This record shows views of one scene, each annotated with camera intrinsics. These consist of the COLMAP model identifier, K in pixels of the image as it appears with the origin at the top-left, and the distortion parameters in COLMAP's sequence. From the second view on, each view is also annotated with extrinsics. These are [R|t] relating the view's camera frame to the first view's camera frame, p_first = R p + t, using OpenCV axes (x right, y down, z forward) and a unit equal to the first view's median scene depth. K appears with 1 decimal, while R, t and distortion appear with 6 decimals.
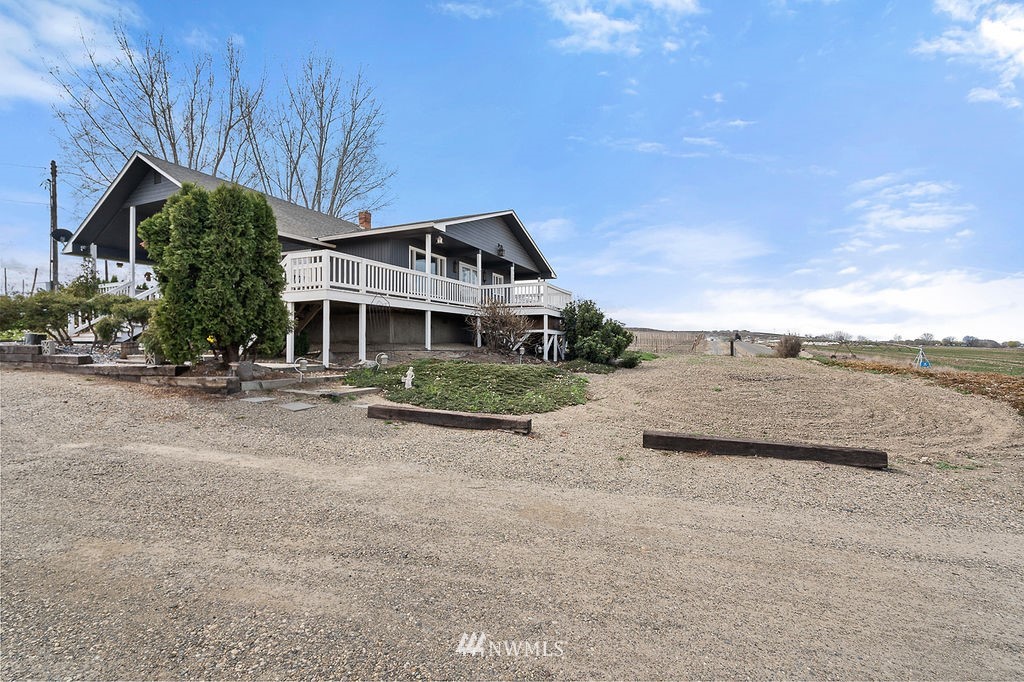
lens RADIAL K [[460.2, 0, 493.9], [0, 460.2, 334.5], [0, 0, 1]] dist [0.012626, 0.000016]
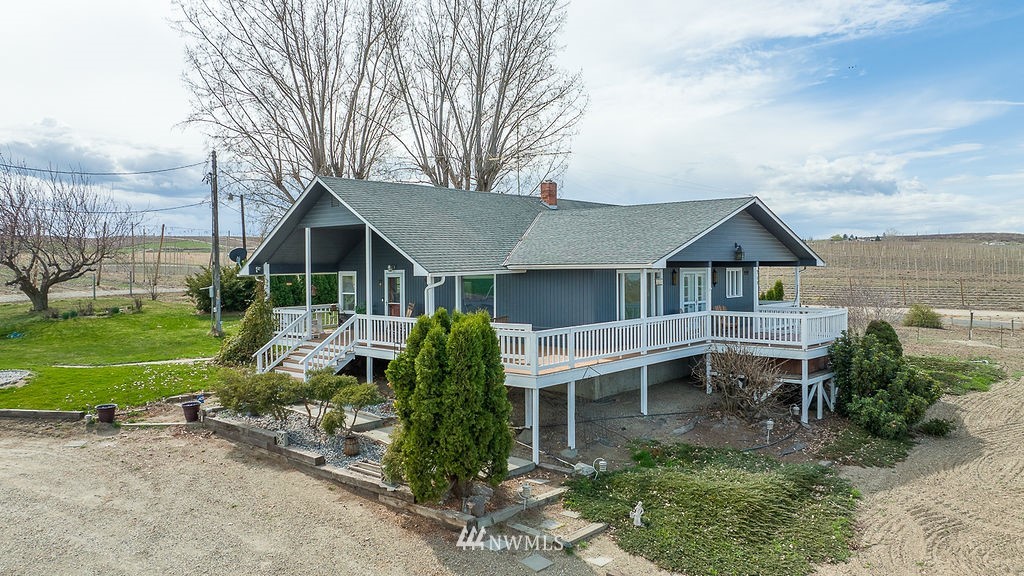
lens RADIAL K [[713.9, 0, 511.8], [0, 713.9, 273.5], [0, 0, 1]] dist [-0.003116, -0.000102]
pose [[0.958708, -0.006174, -0.284325, -0.009675], [0.011410, 0.999794, 0.016762, -0.208970], [0.284163, -0.019314, 0.958581, -0.213479]]
